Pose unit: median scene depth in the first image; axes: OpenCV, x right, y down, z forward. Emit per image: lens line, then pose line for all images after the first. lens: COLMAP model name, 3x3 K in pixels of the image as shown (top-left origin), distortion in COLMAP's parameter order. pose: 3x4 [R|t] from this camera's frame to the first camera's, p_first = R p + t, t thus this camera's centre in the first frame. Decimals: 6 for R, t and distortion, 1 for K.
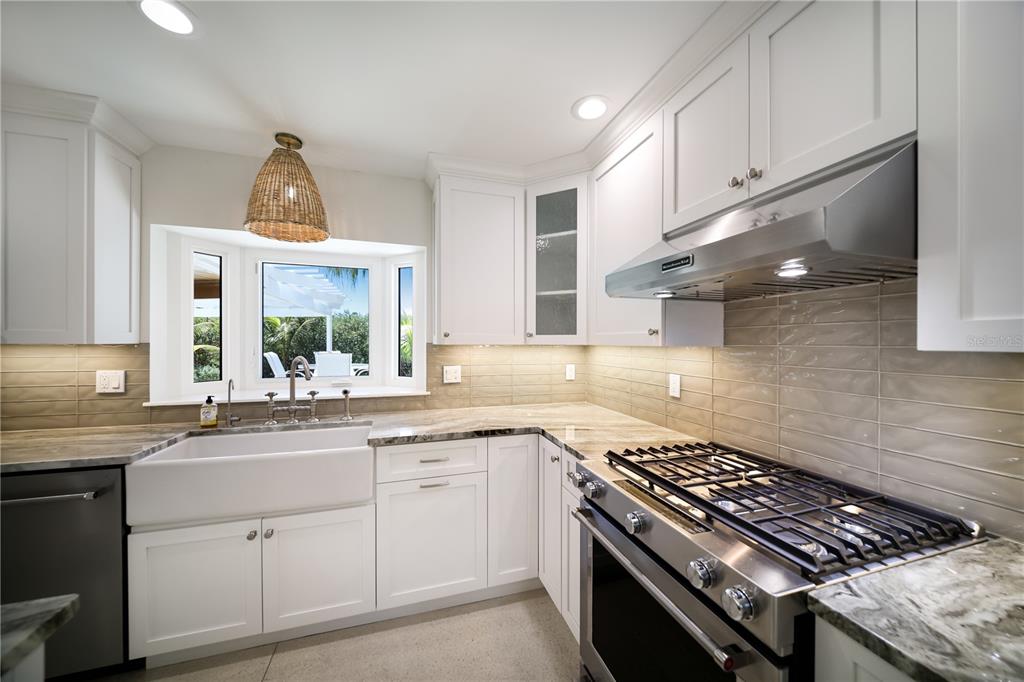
lens RADIAL K [[363.1, 0, 512.0], [0, 363.1, 341.0], [0, 0, 1]] dist [0.000472, -0.000084]
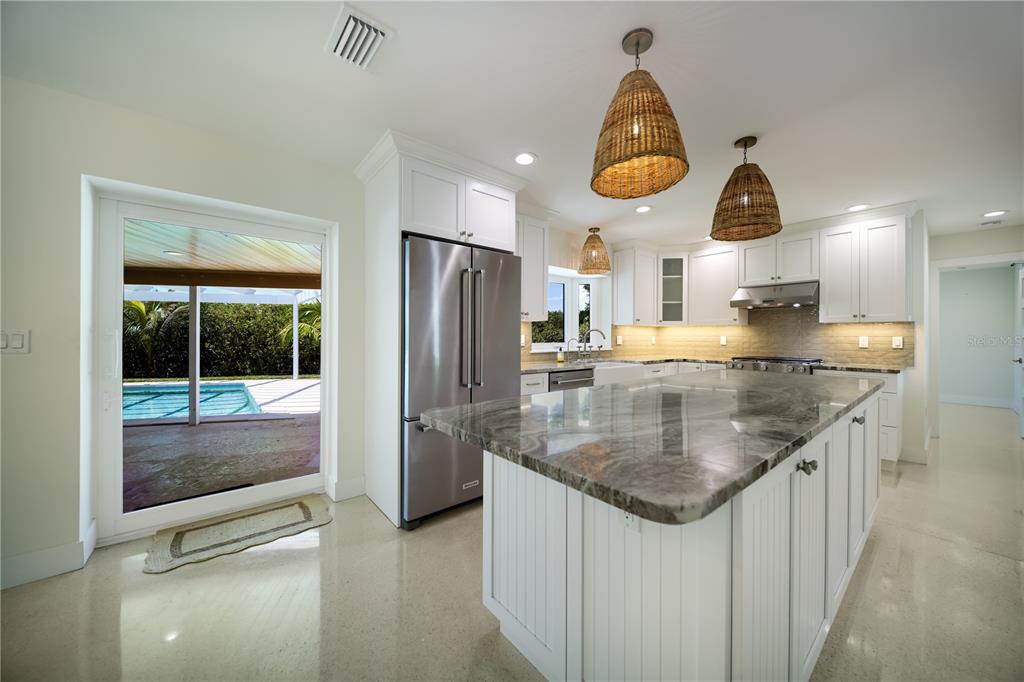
lens RADIAL K [[363.1, 0, 512.0], [0, 363.1, 341.0], [0, 0, 1]] dist [0.000472, -0.000084]
pose [[0.922910, -0.004569, 0.384990, -1.747771], [-0.001301, 0.999887, 0.014984, 0.077948], [-0.385015, -0.014330, 0.922799, -0.746876]]
